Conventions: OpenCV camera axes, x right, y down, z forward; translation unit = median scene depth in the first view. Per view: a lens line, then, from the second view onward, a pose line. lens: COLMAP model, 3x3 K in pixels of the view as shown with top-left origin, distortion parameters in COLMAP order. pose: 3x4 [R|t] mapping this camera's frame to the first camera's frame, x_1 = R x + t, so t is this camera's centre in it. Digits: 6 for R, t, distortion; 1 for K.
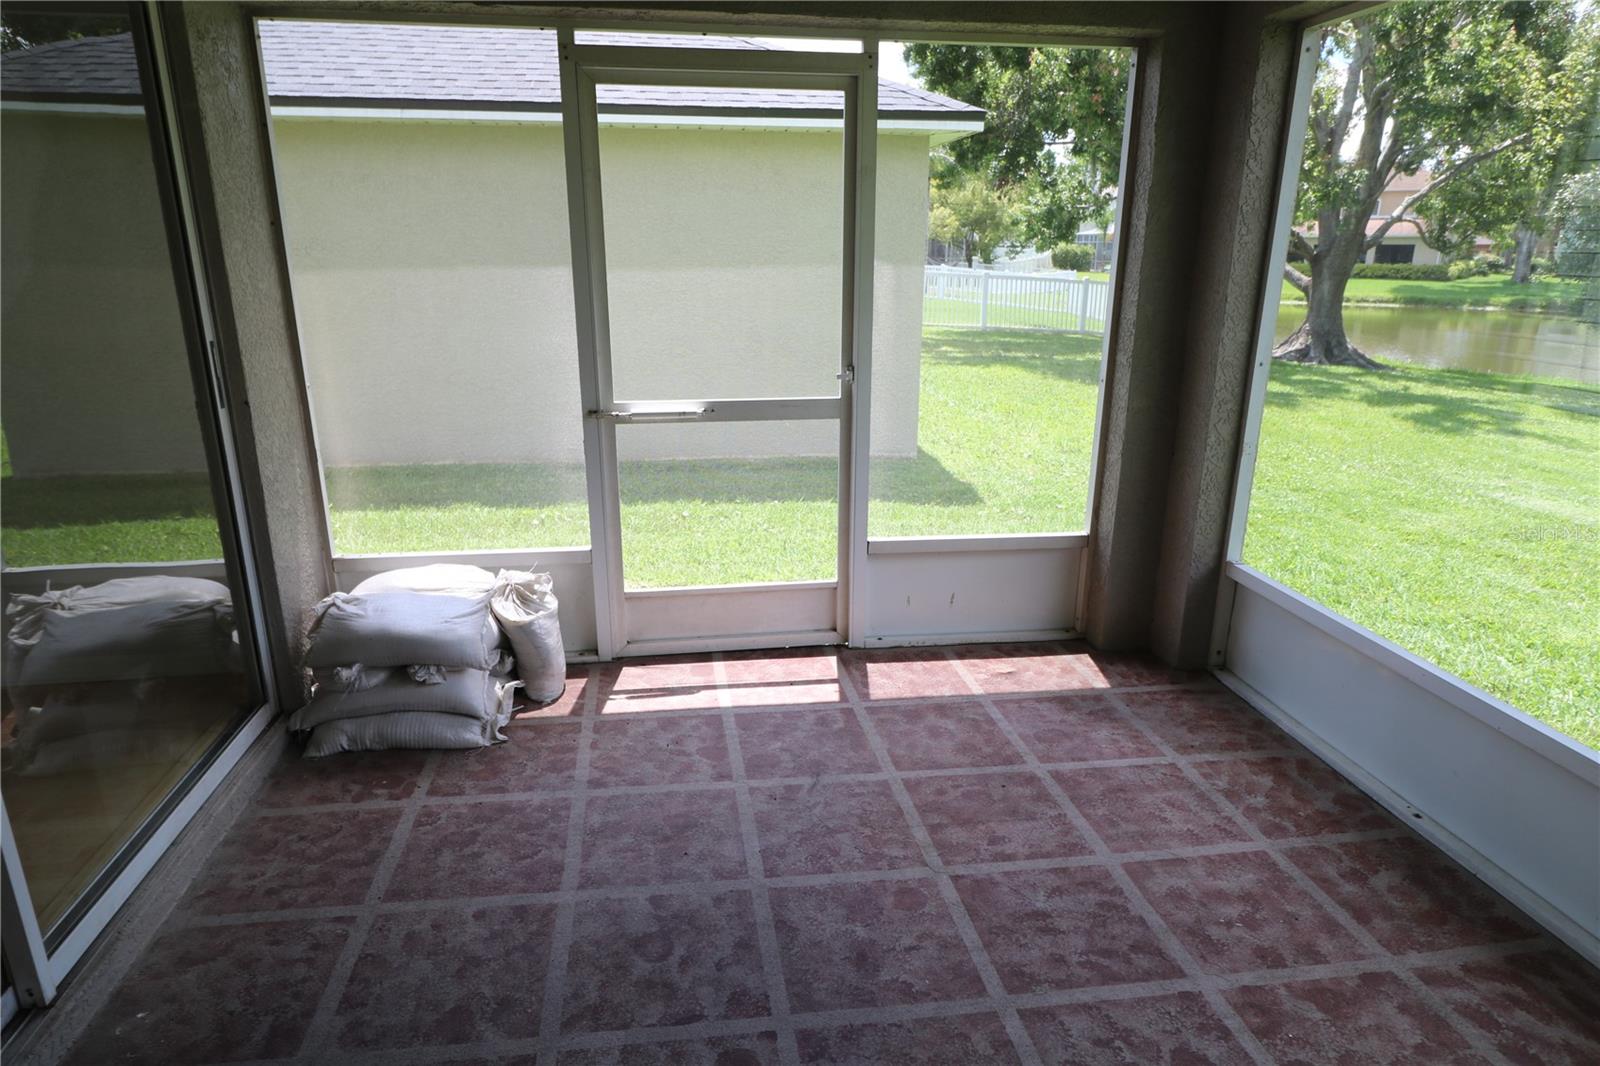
lens RADIAL K [[952.9, 0, 799.6], [0, 952.9, 547.1], [0, 0, 1]] dist [-0.001856, -0.001817]
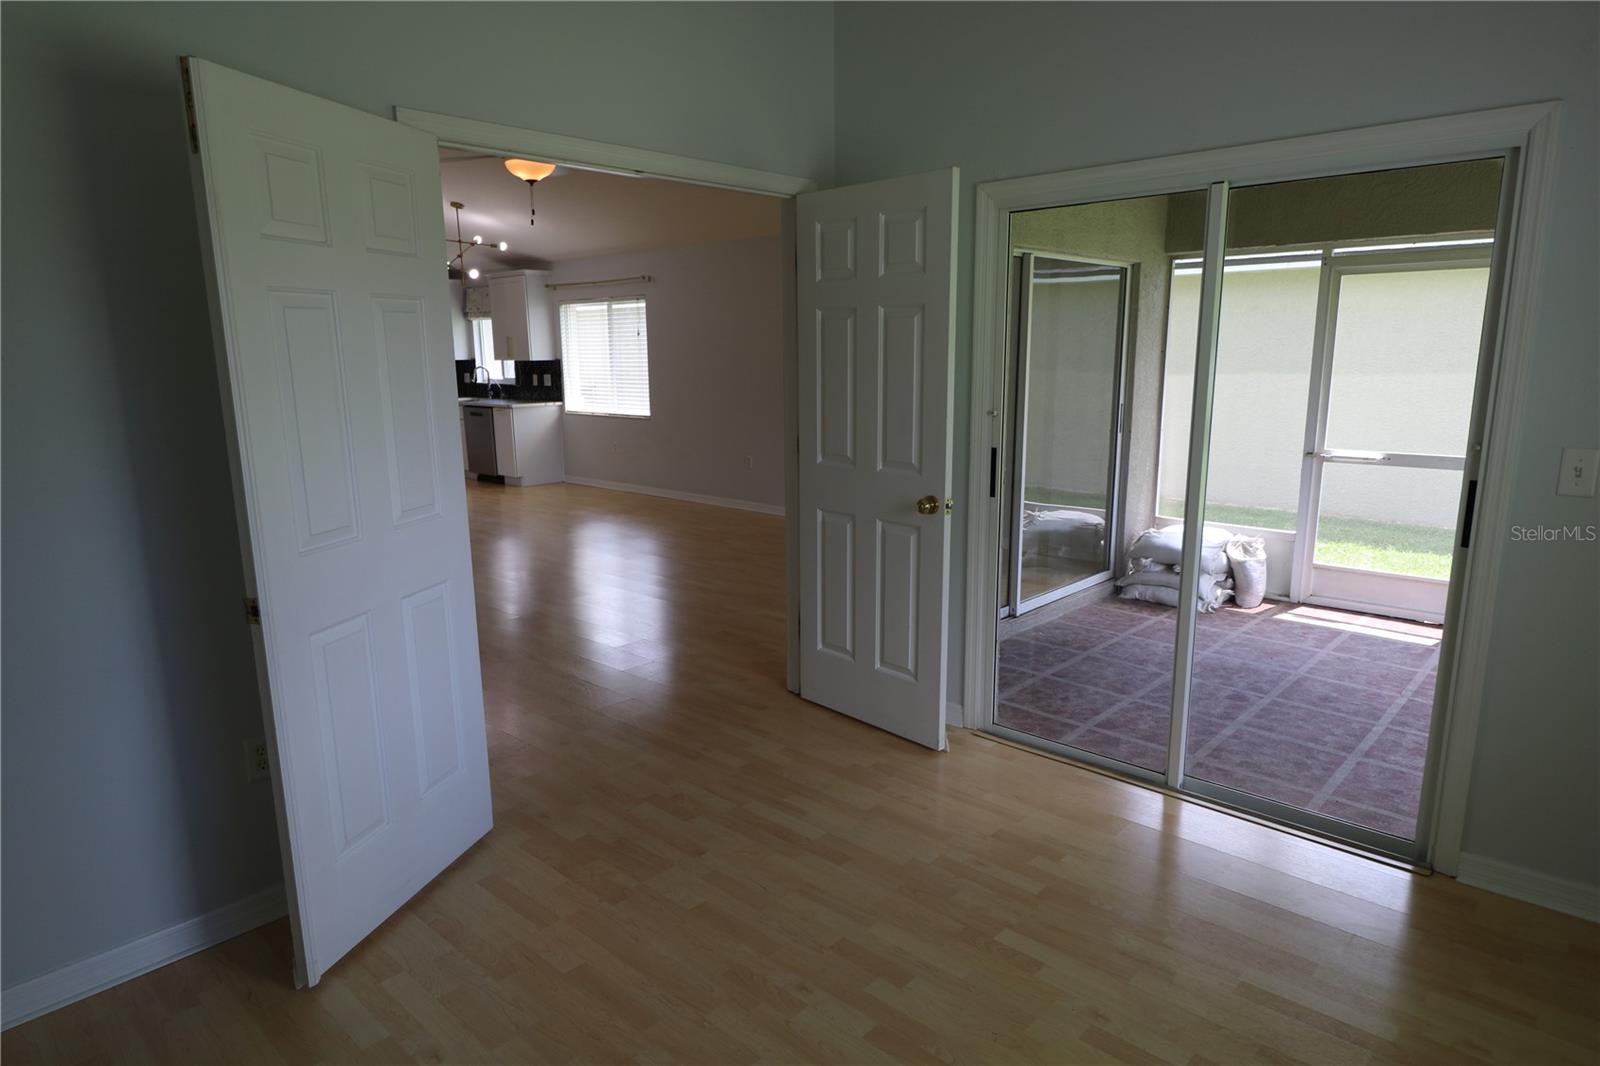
lens RADIAL K [[952.9, 0, 799.6], [0, 952.9, 547.1], [0, 0, 1]] dist [-0.001856, -0.001817]
pose [[0.621901, 0.147385, -0.769101, 0.636016], [-0.219112, 0.975651, 0.009790, 0.238872], [0.751817, 0.162431, 0.639052, -0.884153]]
